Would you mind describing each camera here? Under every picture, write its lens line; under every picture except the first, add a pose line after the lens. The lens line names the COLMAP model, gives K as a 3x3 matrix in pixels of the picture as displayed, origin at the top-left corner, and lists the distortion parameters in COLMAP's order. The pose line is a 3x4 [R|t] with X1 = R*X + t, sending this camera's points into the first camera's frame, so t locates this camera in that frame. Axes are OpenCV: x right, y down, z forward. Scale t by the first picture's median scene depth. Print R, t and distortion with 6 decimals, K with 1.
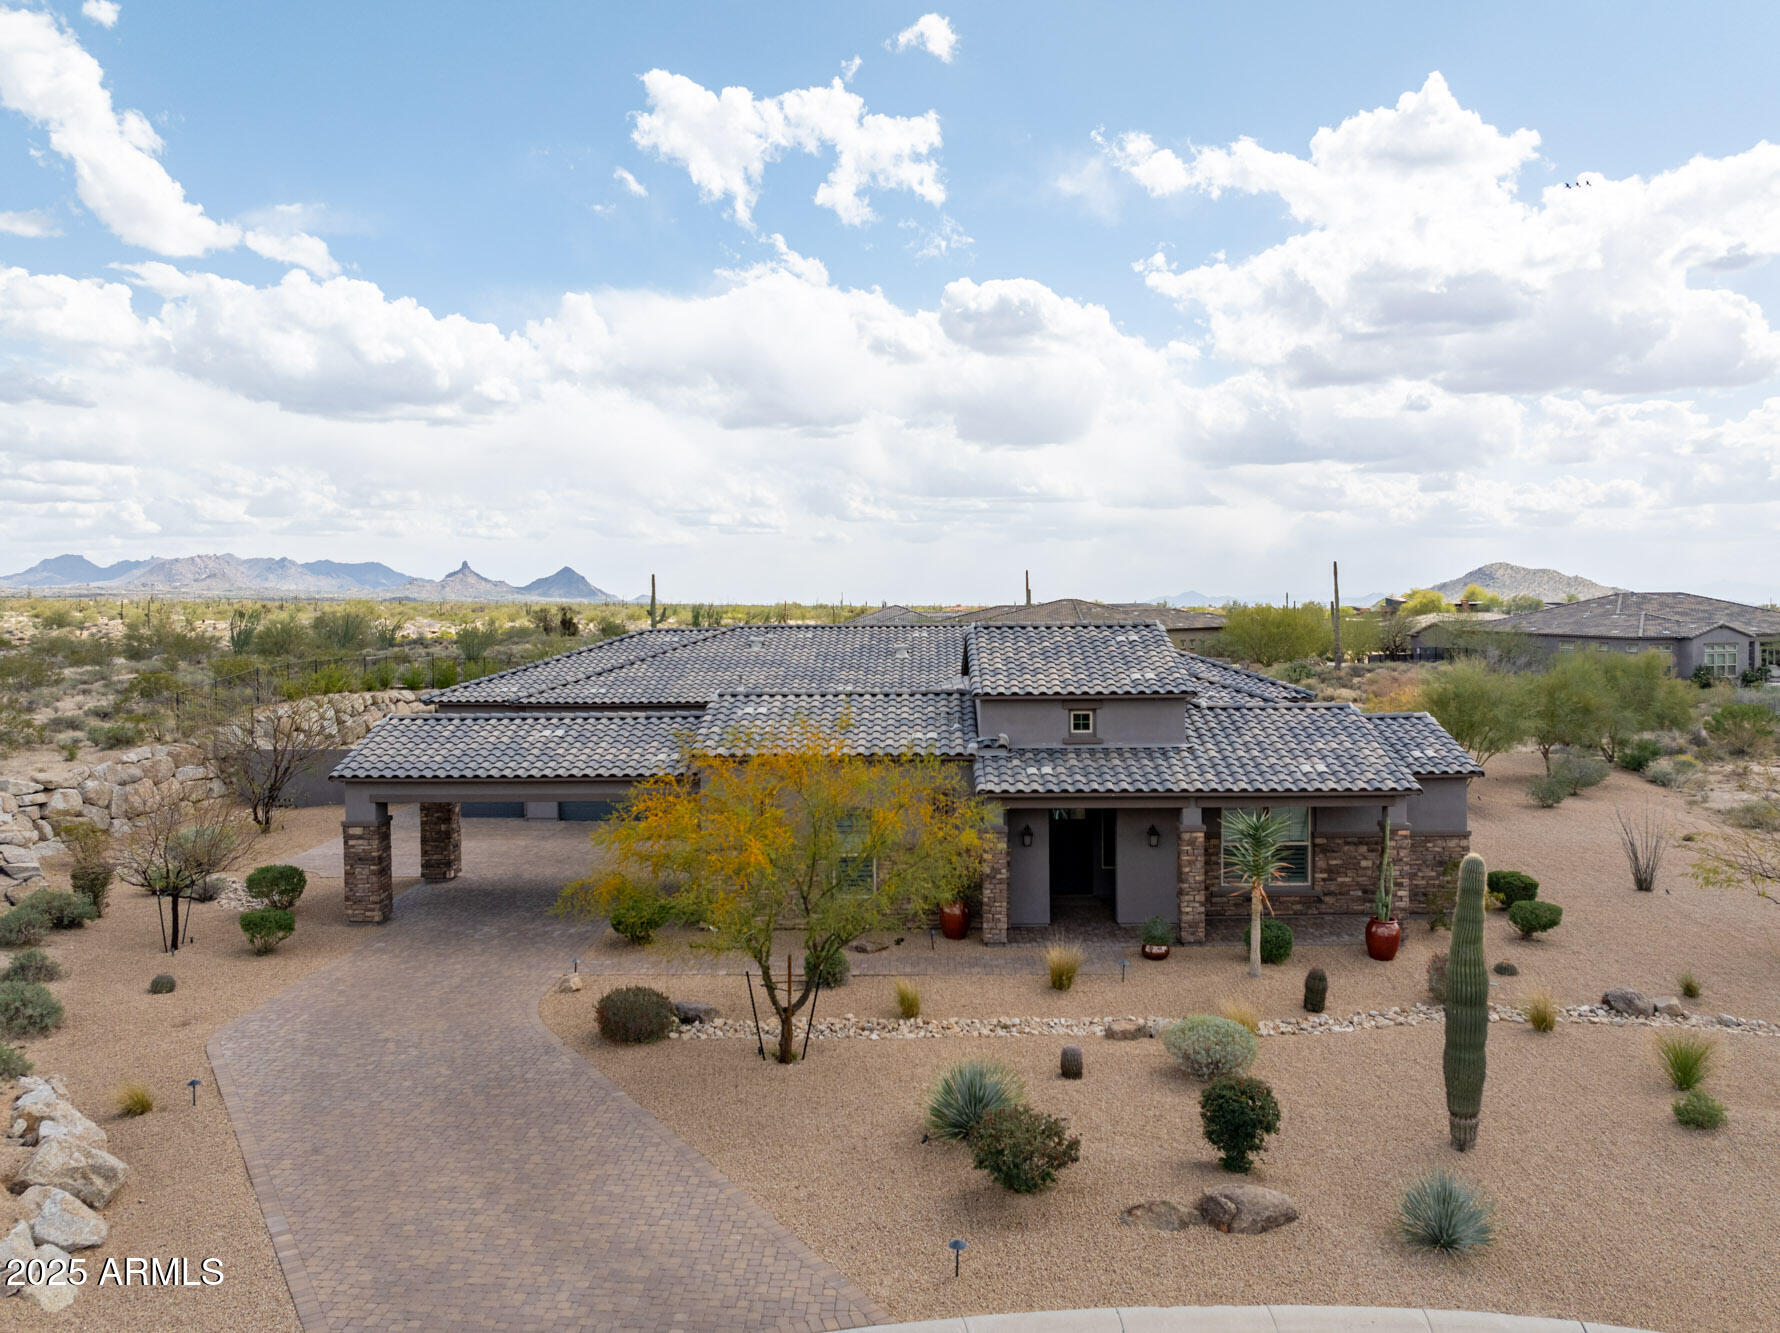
lens RADIAL K [[1277.2, 0, 889.2], [0, 1277.2, 629.7], [0, 0, 1]] dist [-0.044533, -0.006354]
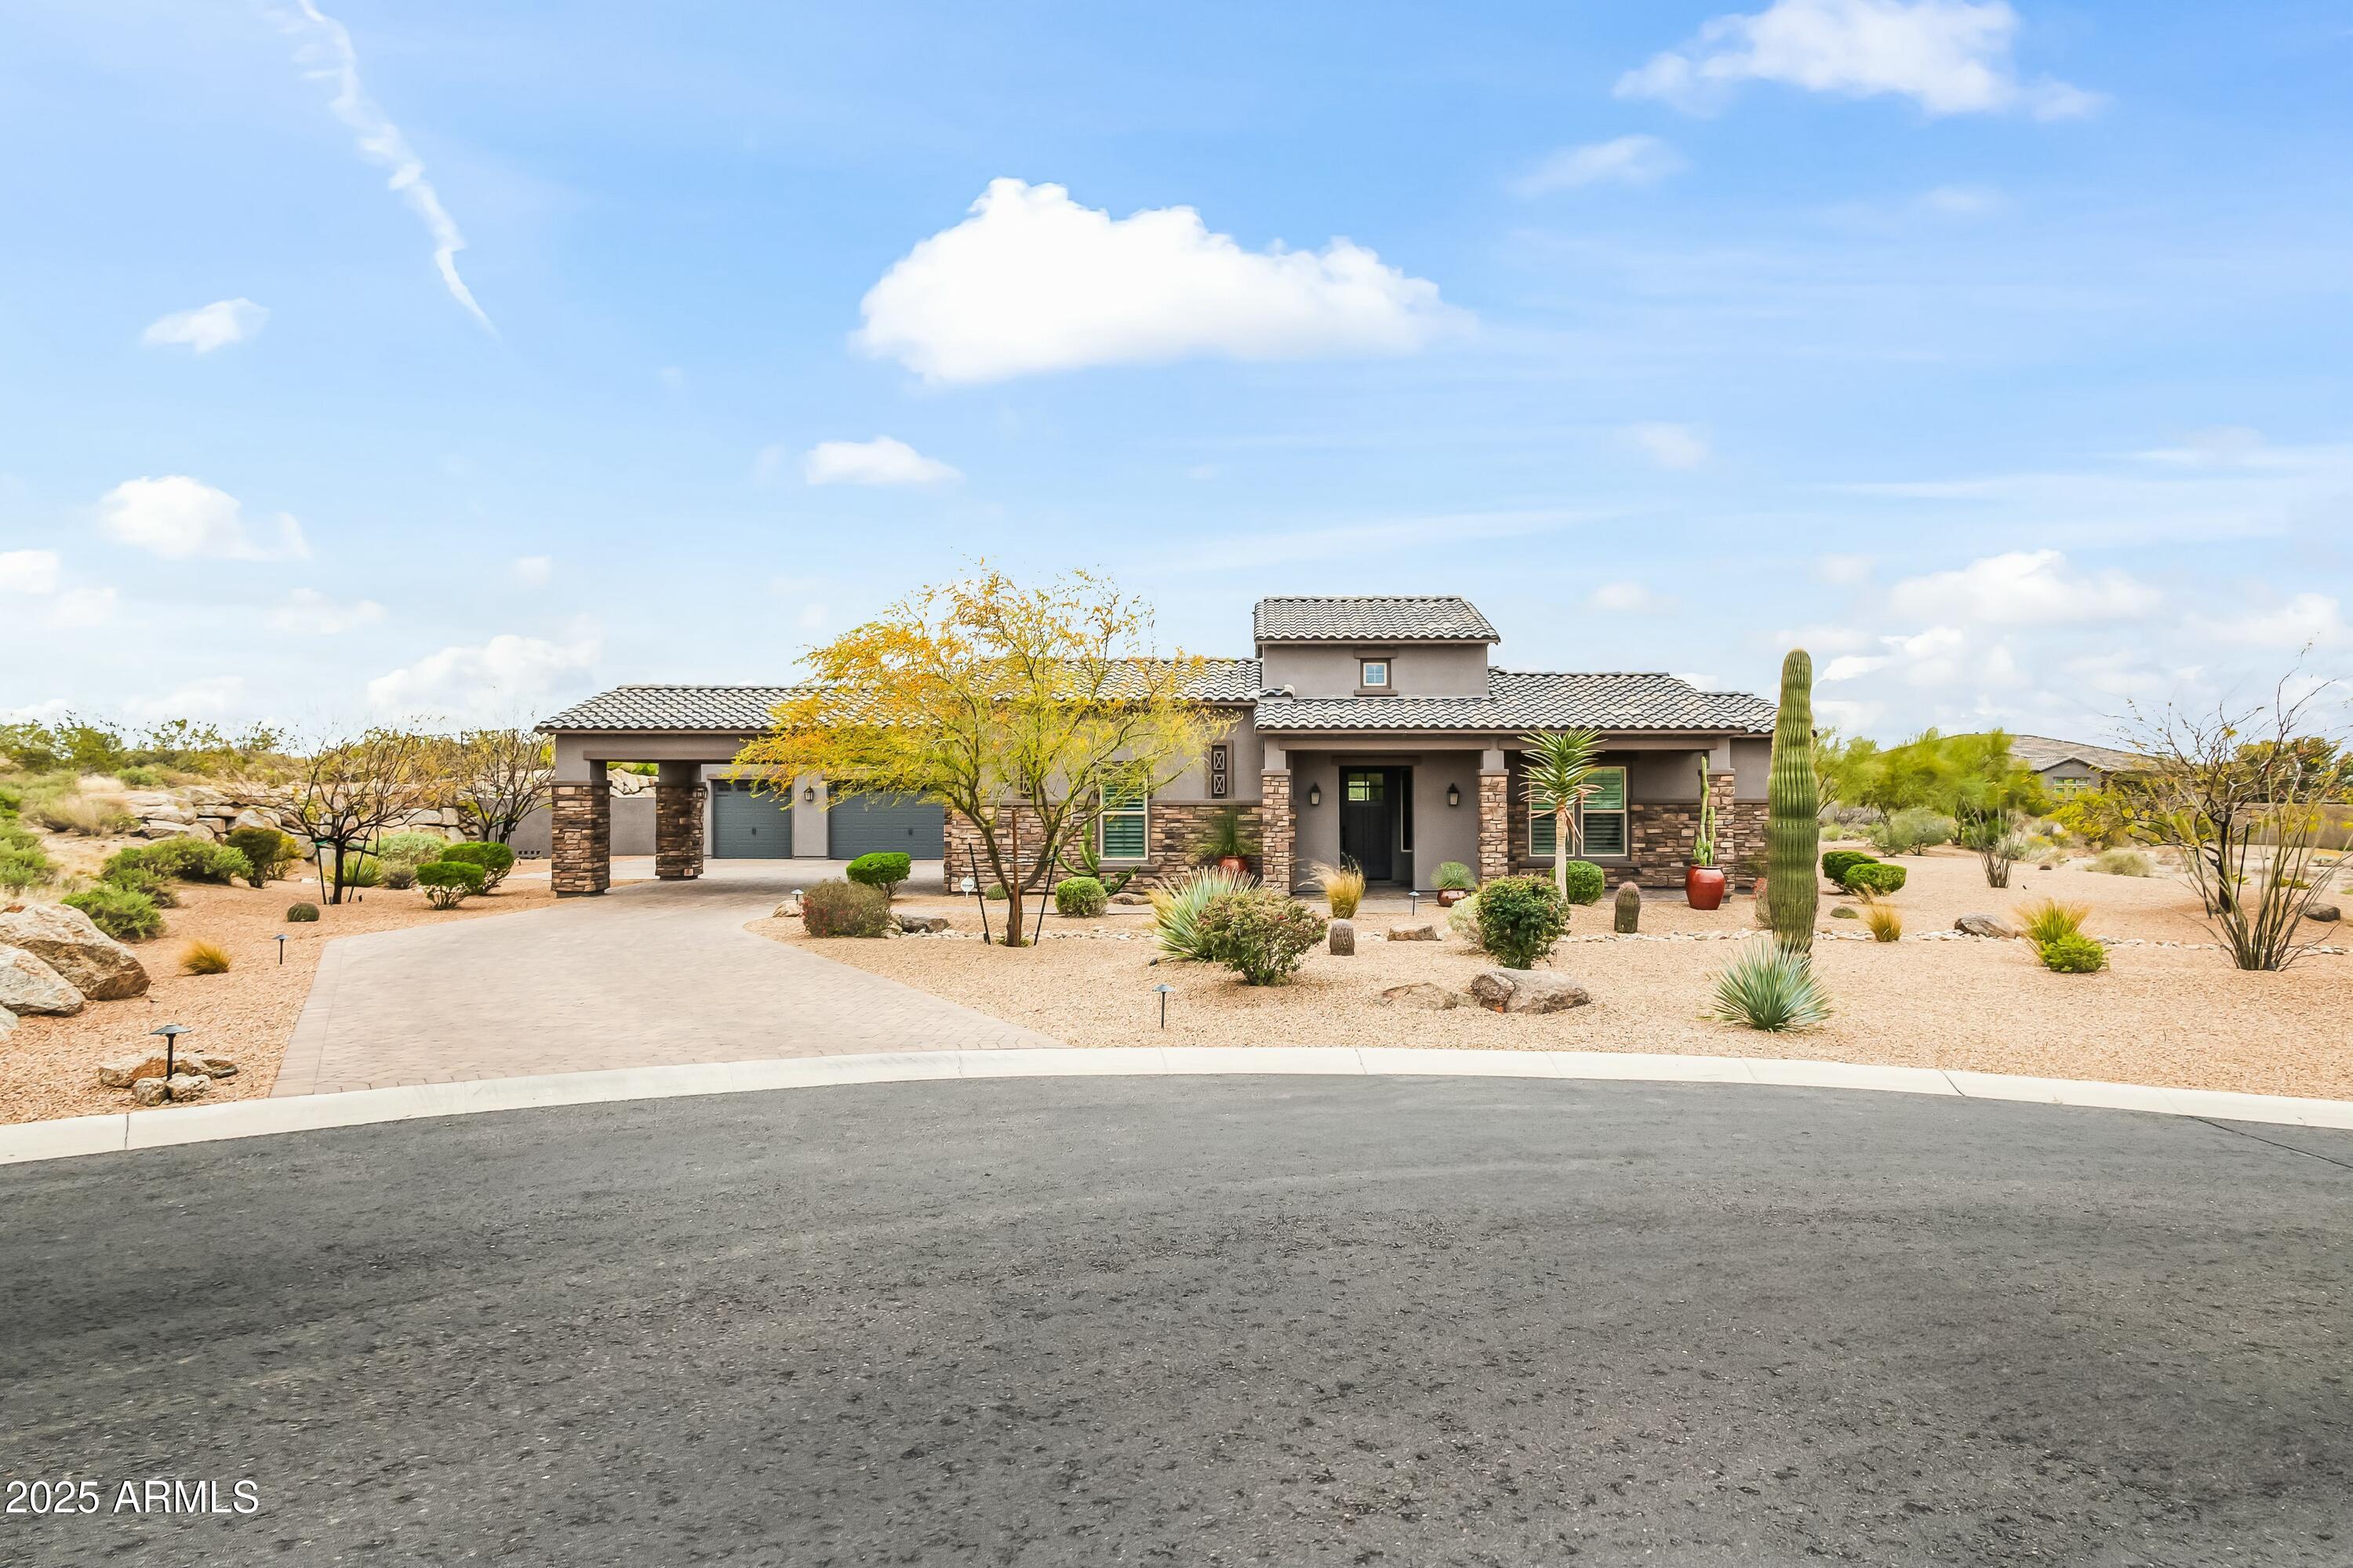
lens RADIAL K [[1284.6, 0, 1253.5], [0, 1284.6, 781.4], [0, 0, 1]] dist [-0.000453, 0.001275]
pose [[0.999766, 0.004569, 0.021157, 0.047594], [-0.003888, 0.999477, -0.032100, 0.192521], [-0.021292, 0.032010, 0.999261, 0.088124]]
